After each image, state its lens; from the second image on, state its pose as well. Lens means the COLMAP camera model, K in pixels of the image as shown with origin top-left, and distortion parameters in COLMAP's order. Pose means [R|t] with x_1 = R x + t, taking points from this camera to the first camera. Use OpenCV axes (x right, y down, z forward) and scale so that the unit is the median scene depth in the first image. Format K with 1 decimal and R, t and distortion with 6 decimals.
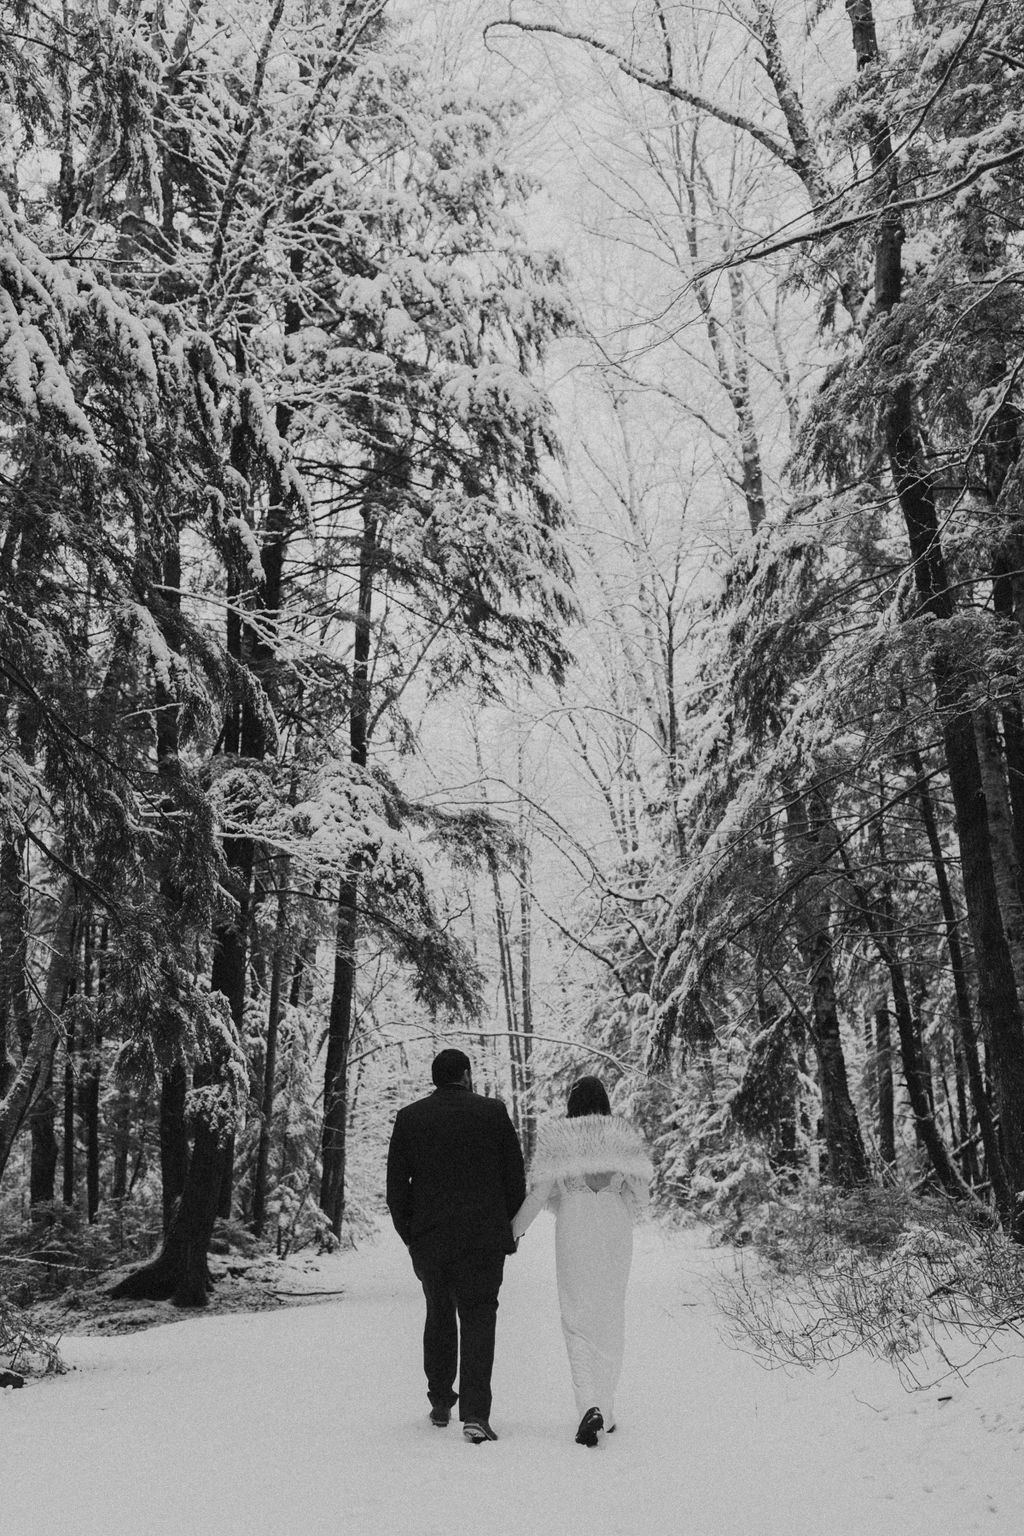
lens RADIAL K [[1624.5, 0, 512.0], [0, 1624.5, 768.0], [0, 0, 1]] dist [0.006261, 0.000116]
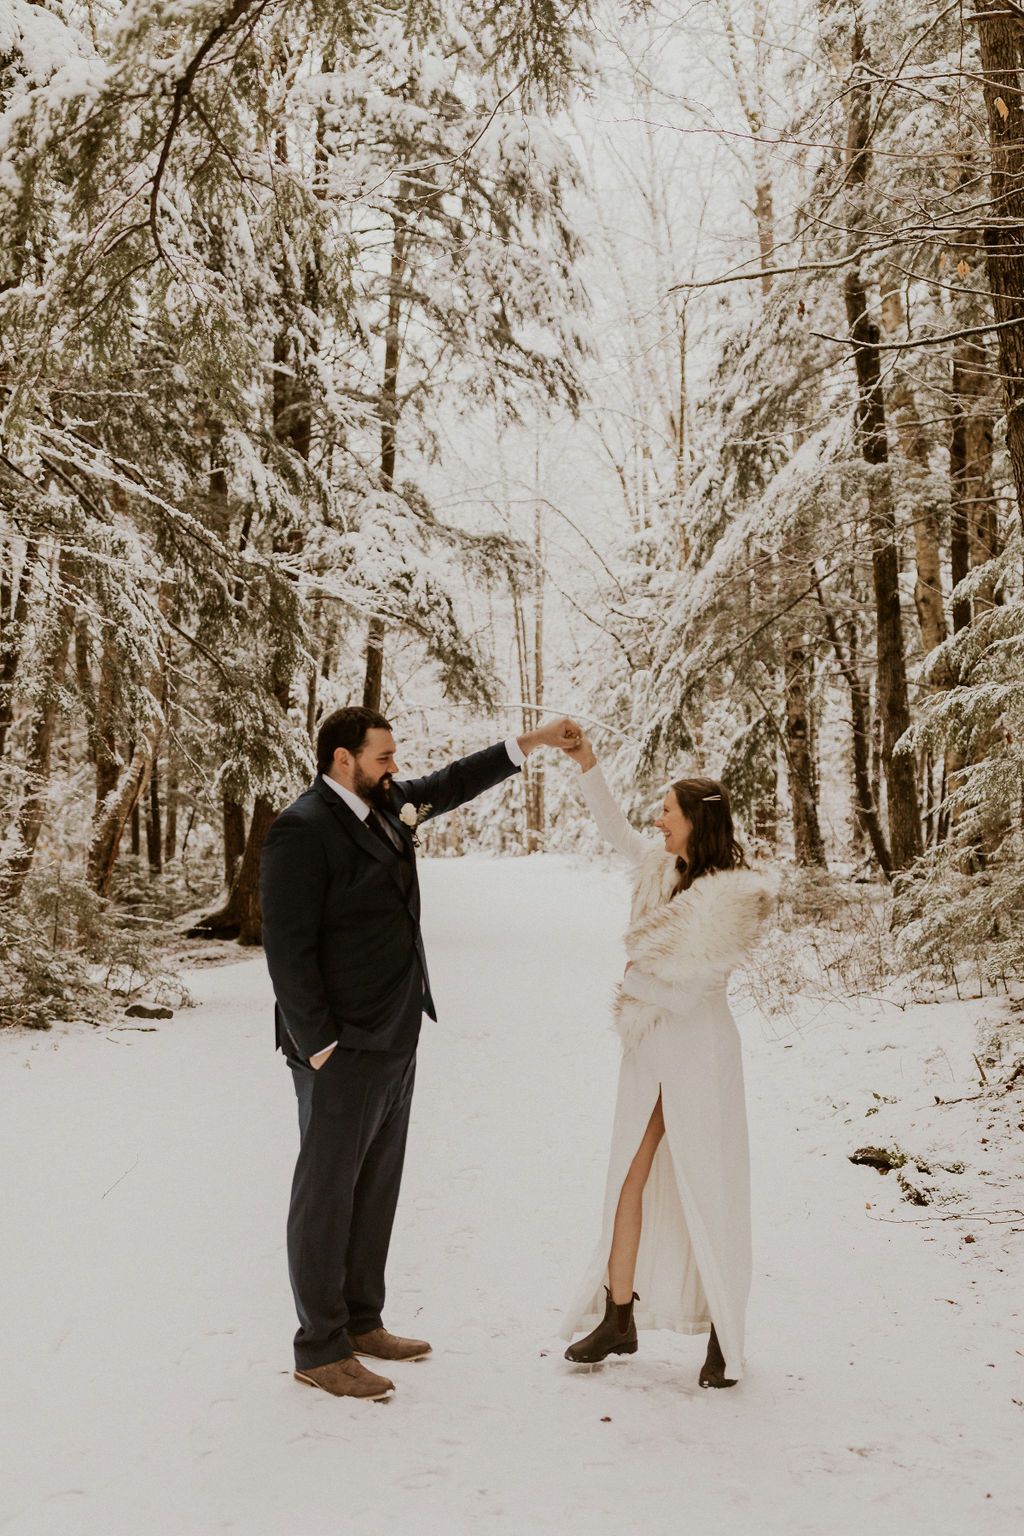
lens RADIAL K [[1595.9, 0, 529.4], [0, 1595.9, 749.2], [0, 0, 1]] dist [0.010016, 0.005549]
pose [[0.999724, 0.023017, 0.004666, -0.002000], [-0.023485, 0.978942, 0.202782, -0.056588], [0.000100, -0.202836, 0.979213, -0.129218]]
